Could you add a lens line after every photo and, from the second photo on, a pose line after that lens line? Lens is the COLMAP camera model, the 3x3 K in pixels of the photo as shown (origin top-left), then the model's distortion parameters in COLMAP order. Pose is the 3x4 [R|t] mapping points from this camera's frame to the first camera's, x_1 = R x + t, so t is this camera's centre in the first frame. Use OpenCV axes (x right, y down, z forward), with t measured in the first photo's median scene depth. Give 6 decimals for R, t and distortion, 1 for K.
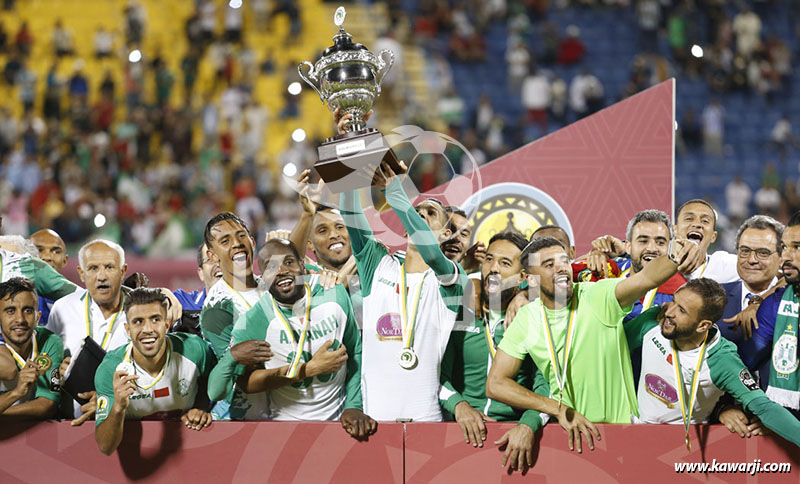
lens RADIAL K [[5940.5, 0, 400.0], [0, 5940.5, 241.3], [0, 0, 1]] dist [-1.012460, 0.000000]
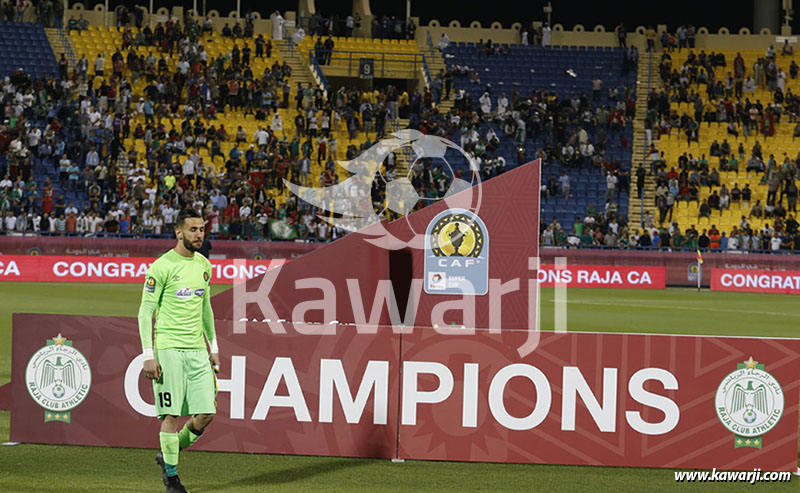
lens RADIAL K [[2097.8, 0, 405.8], [0, 2097.8, 250.6], [0, 0, 1]] dist [-0.264826, 0.000000]
pose [[0.999624, 0.027365, 0.001785, 0.000184], [-0.027377, 0.999600, 0.007075, -0.000105], [-0.001591, -0.007121, 0.999973, 0.287390]]
